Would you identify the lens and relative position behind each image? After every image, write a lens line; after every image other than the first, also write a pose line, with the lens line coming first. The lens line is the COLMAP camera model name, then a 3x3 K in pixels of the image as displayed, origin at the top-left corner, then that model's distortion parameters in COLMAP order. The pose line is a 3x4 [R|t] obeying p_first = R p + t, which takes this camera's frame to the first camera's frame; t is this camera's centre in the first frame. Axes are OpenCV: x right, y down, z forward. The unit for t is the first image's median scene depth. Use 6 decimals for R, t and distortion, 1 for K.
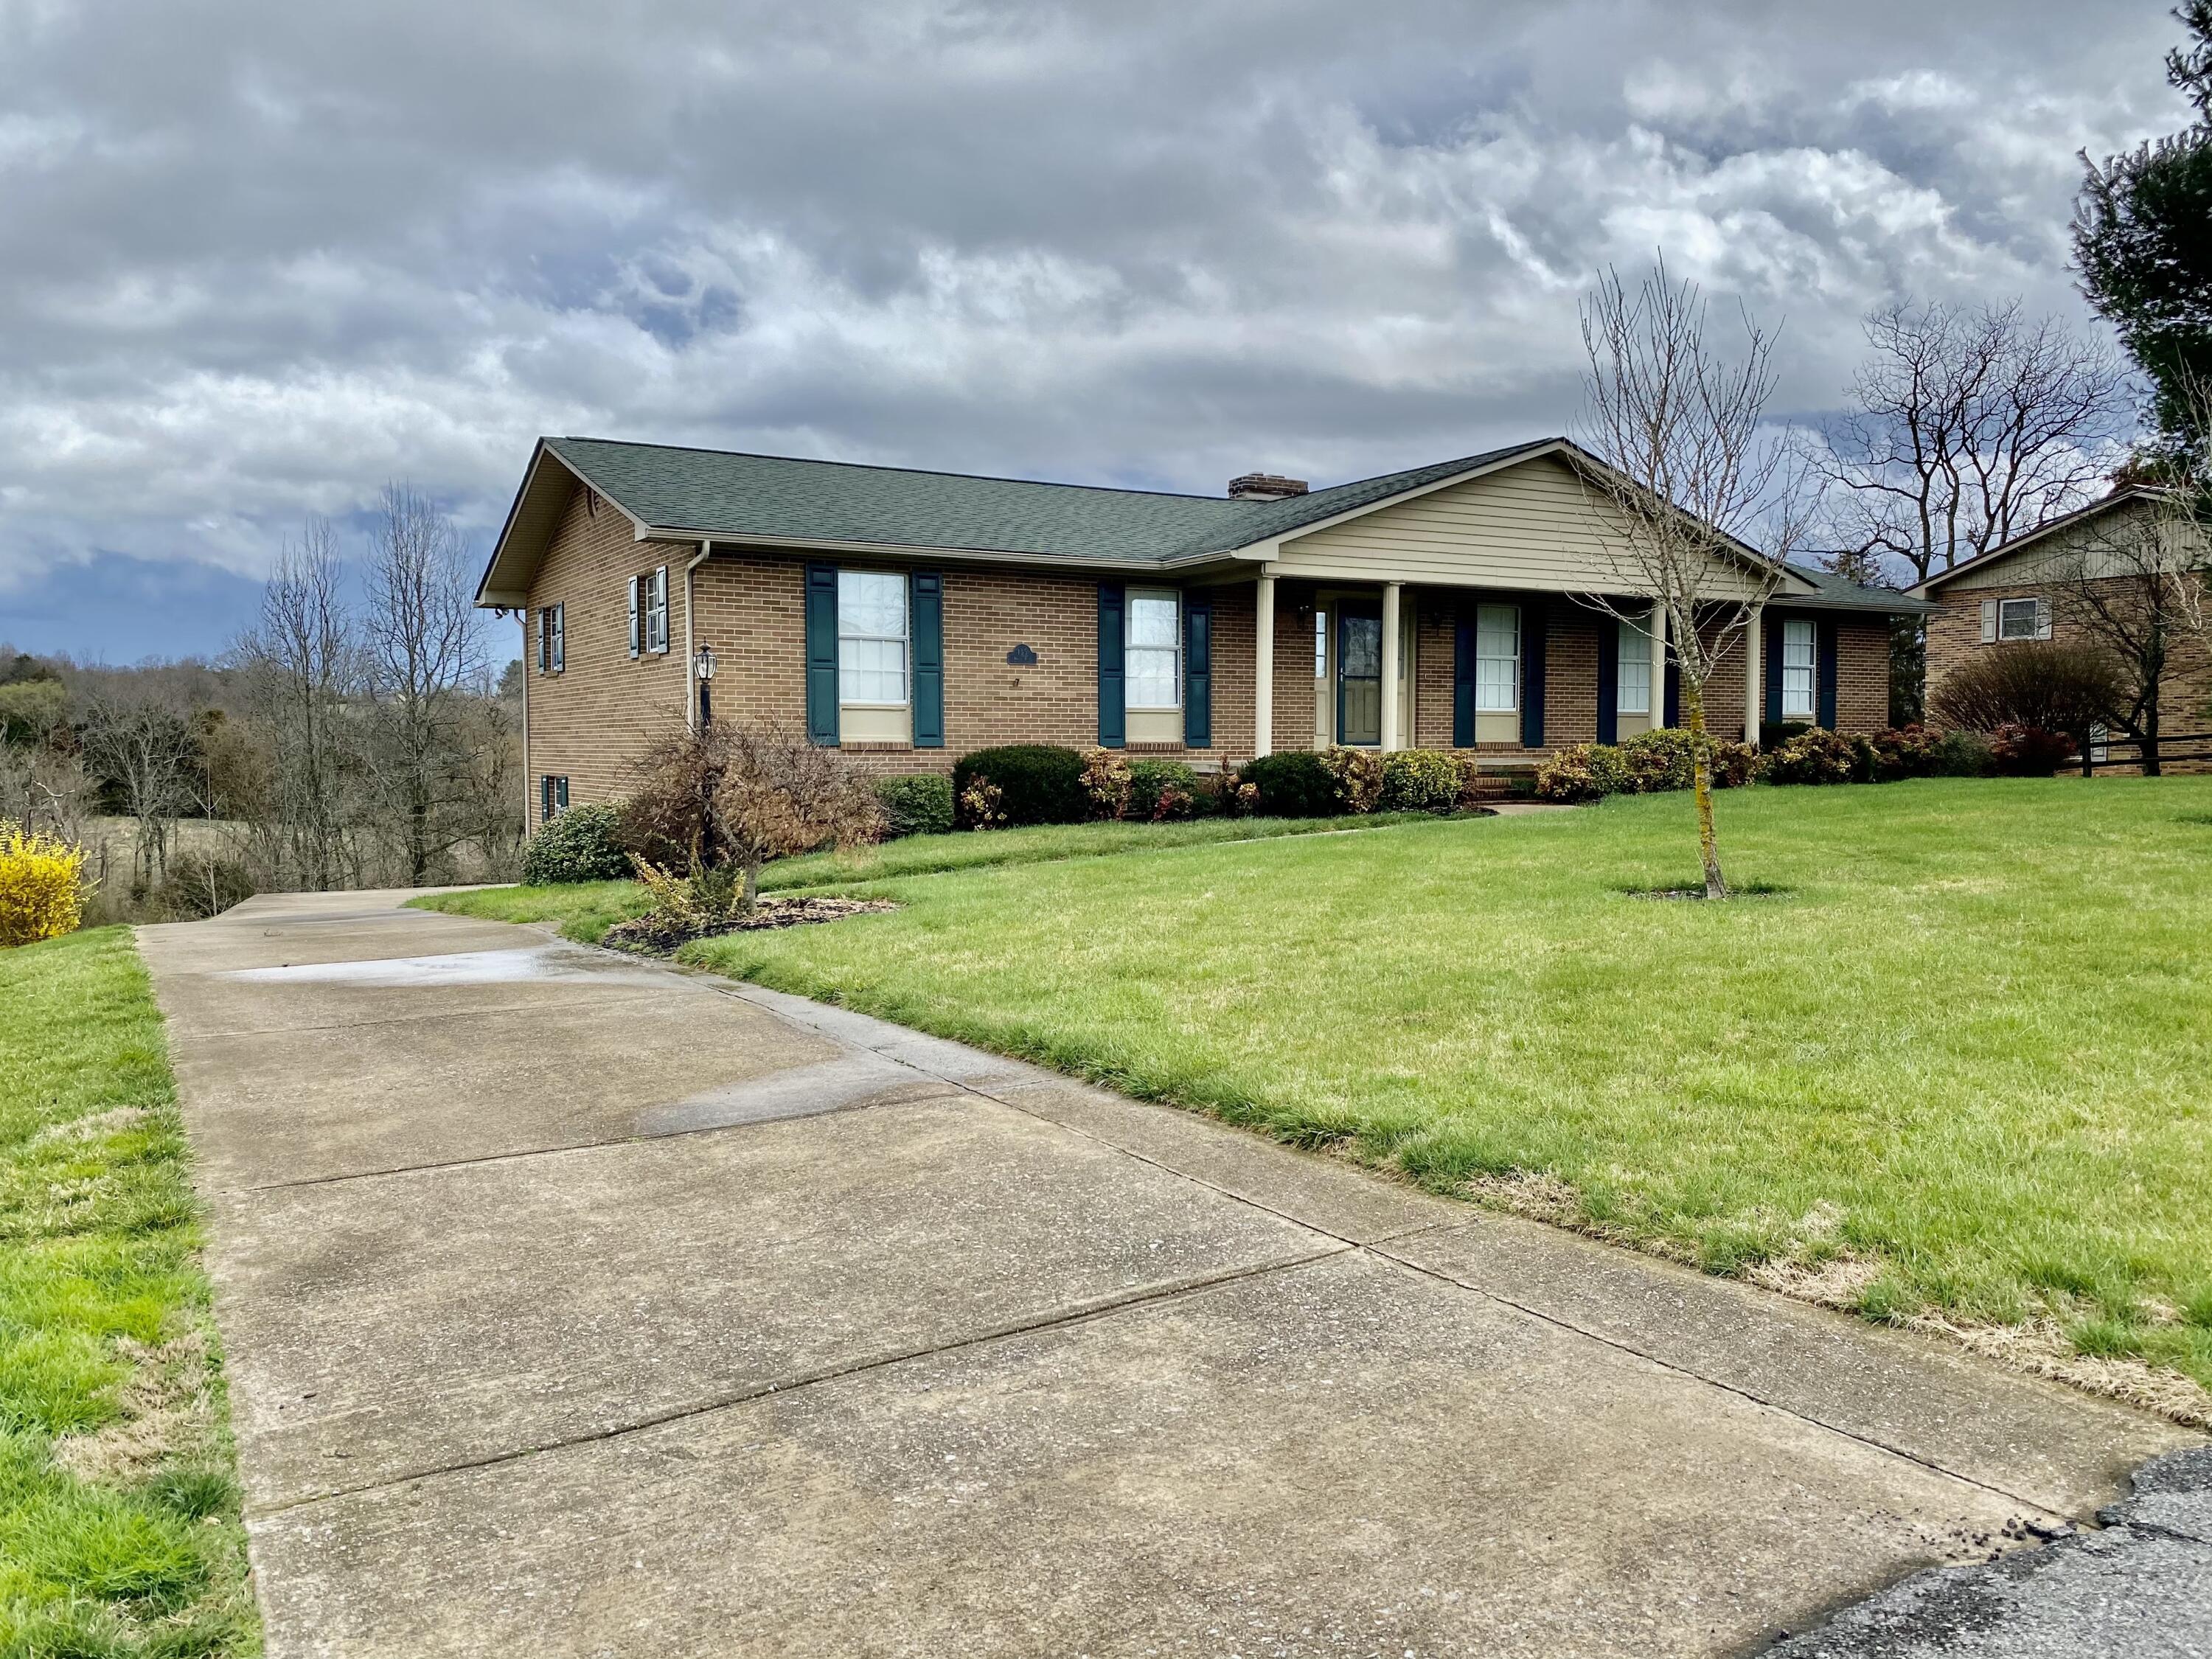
lens RADIAL K [[1671.1, 0, 1106.0], [0, 1671.1, 829.5], [0, 0, 1]] dist [0.043205, -0.007066]
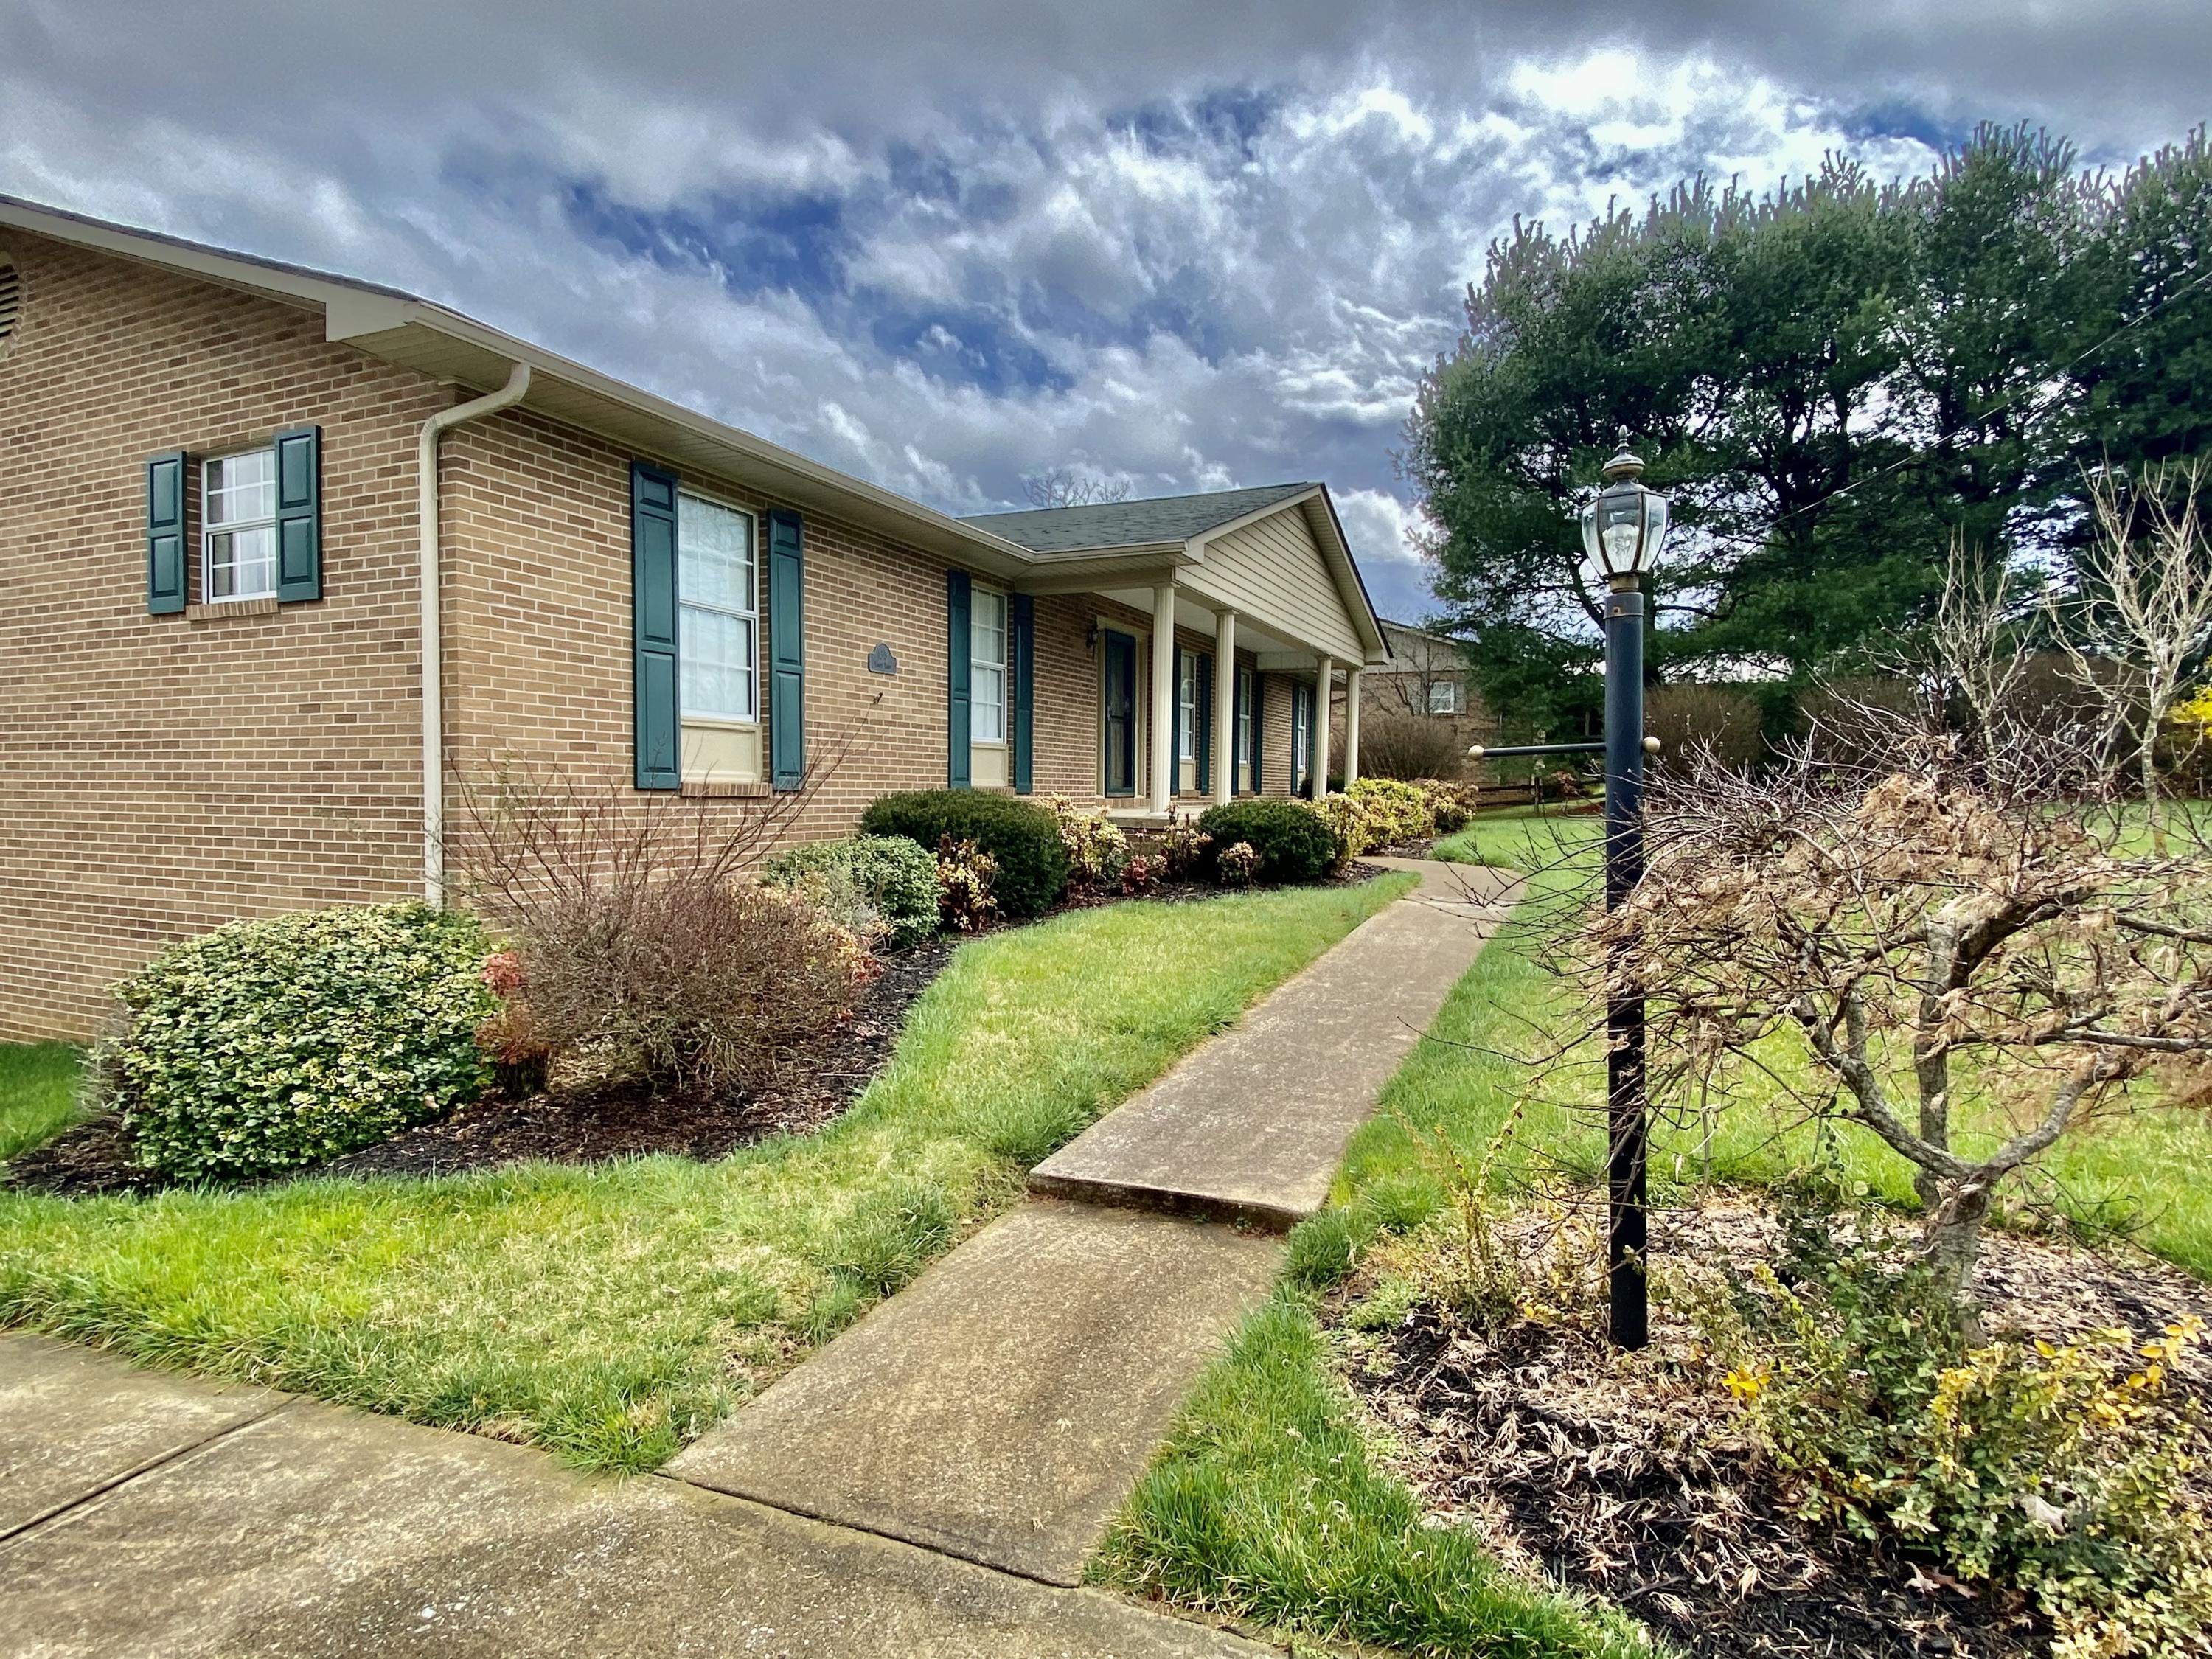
lens RADIAL K [[1214.8, 0, 1106.0], [0, 1214.8, 829.5], [0, 0, 1]] dist [0.055911, -0.065892]
pose [[0.816164, -0.009947, 0.577734, -0.262191], [0.018811, 0.999779, -0.009361, -0.027010], [-0.577513, 0.018508, 0.816171, 0.525898]]
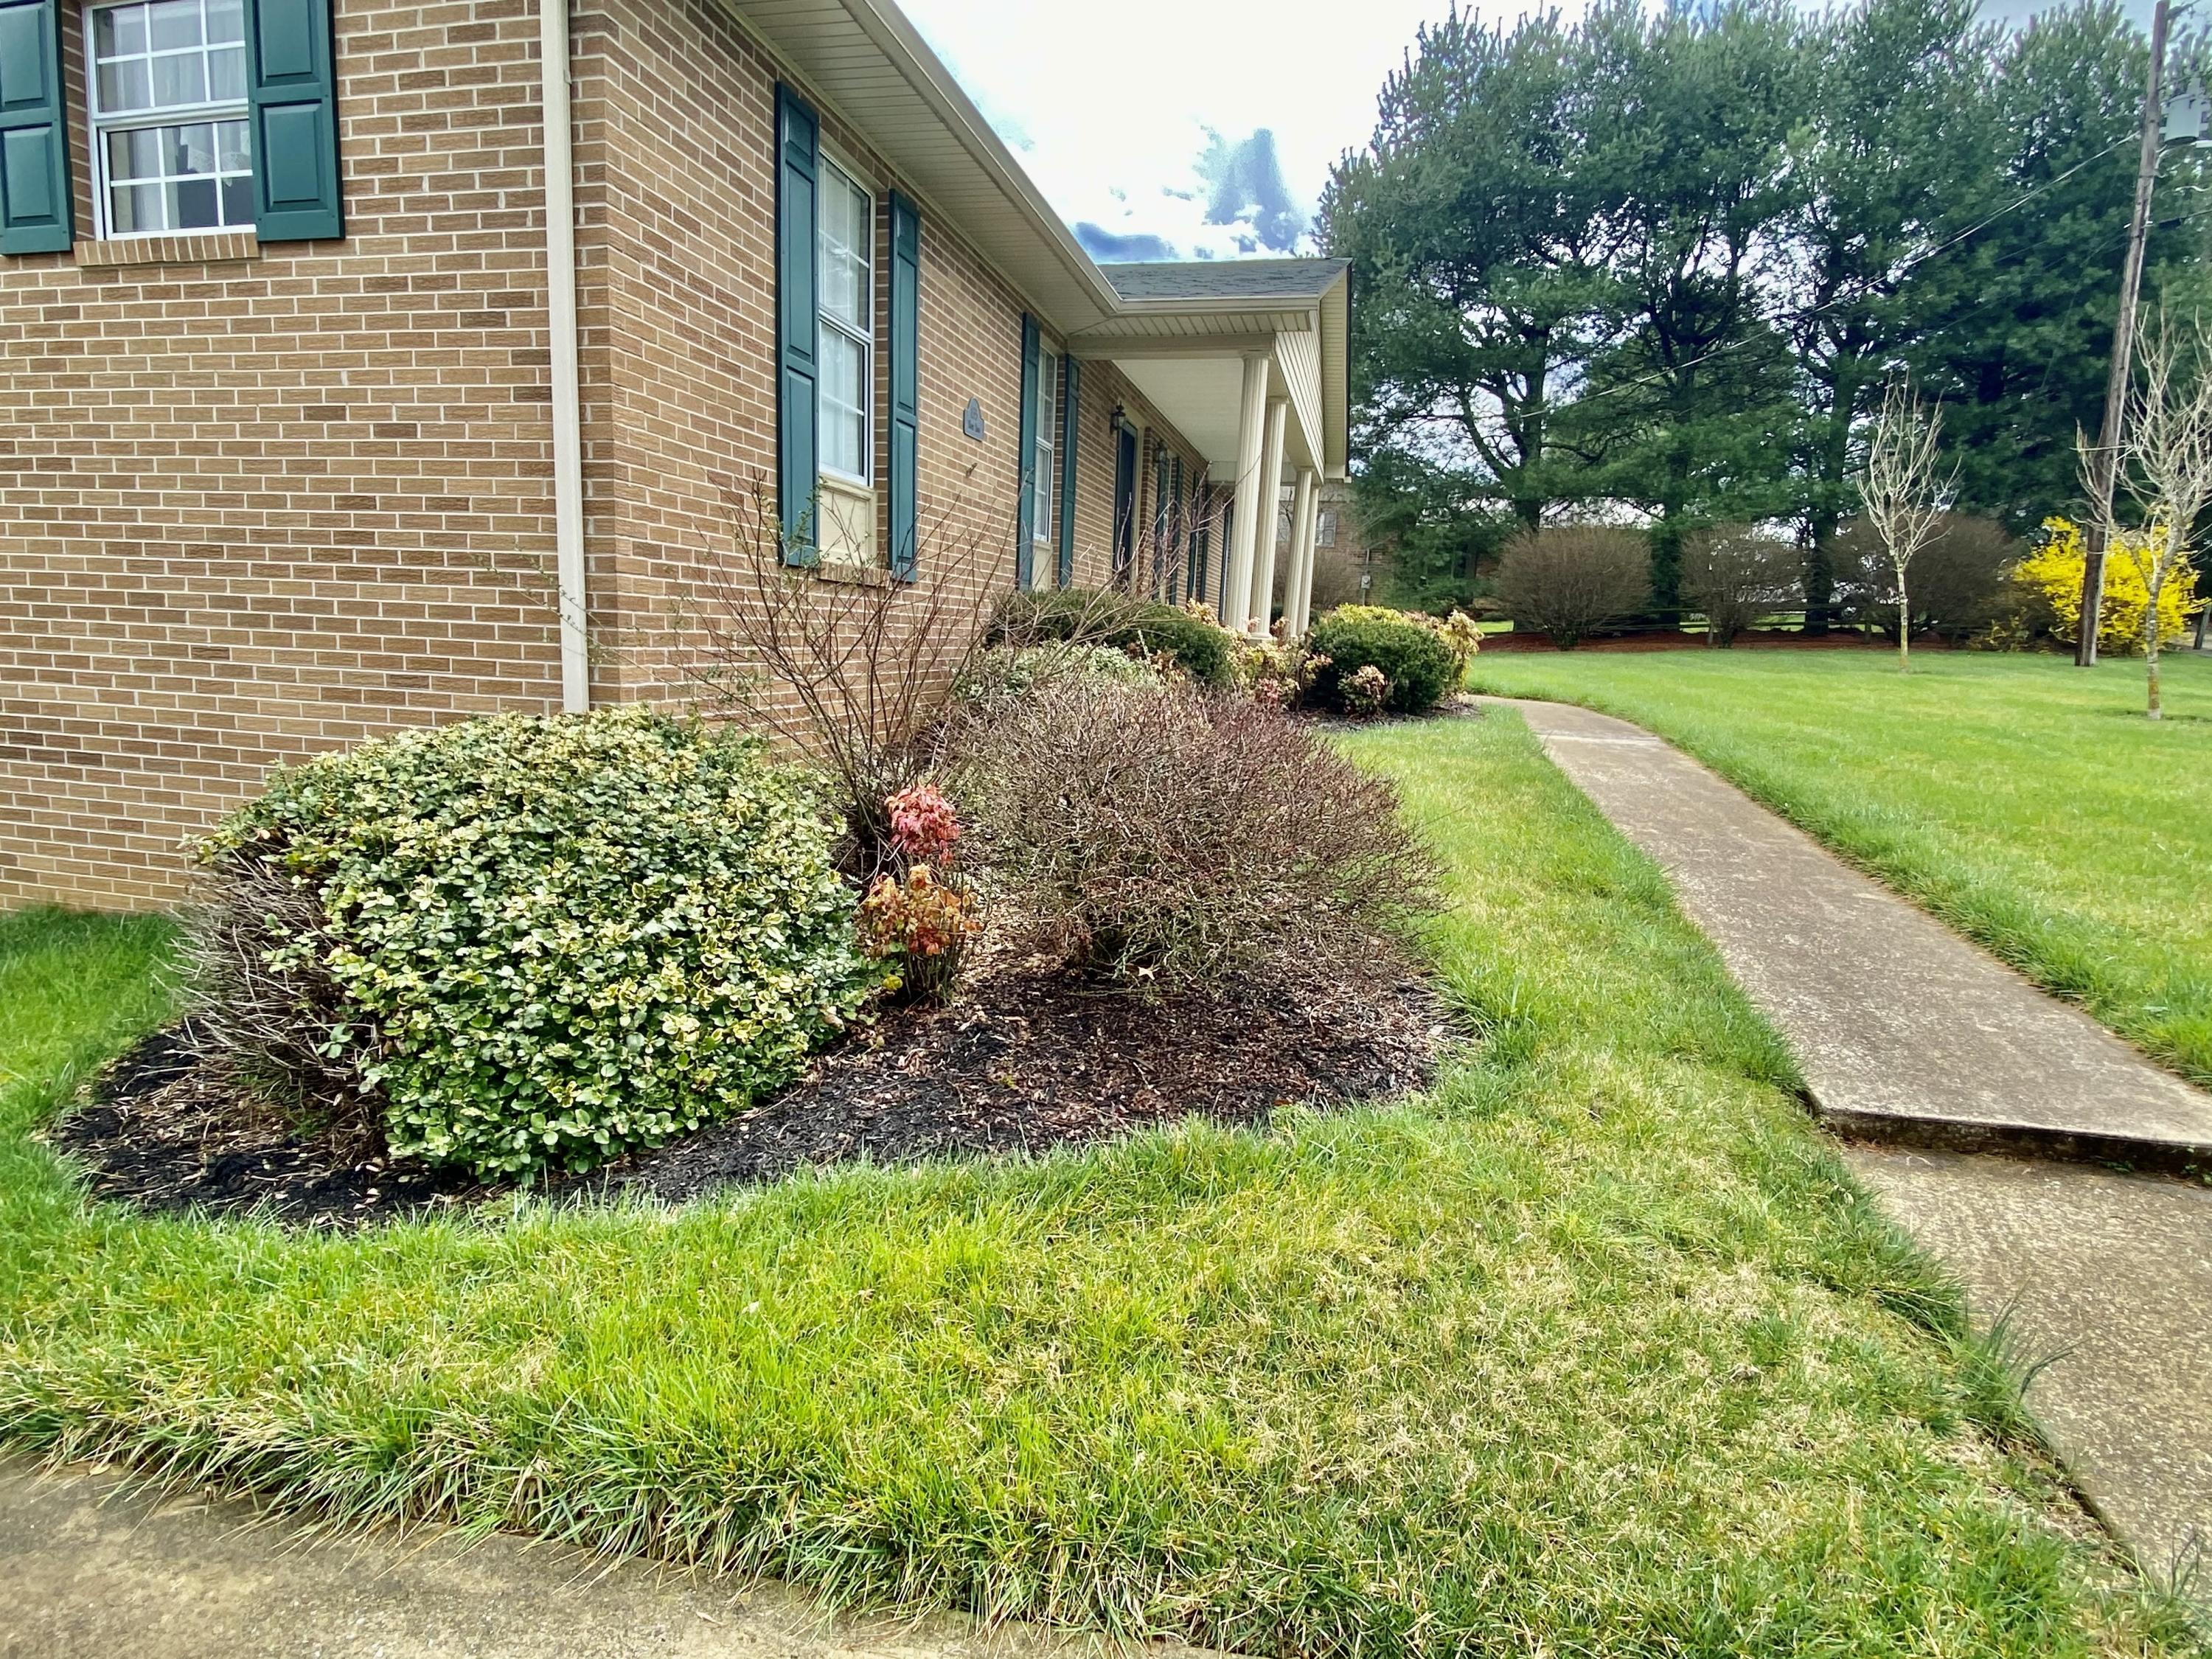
lens RADIAL K [[1224.5, 0, 1106.0], [0, 1224.5, 829.5], [0, 0, 1]] dist [0.027191, -0.027035]
pose [[0.690887, -0.086084, 0.717819, -0.315314], [-0.006701, 0.992081, 0.125424, -0.021653], [-0.722932, -0.091464, 0.684839, 0.667880]]
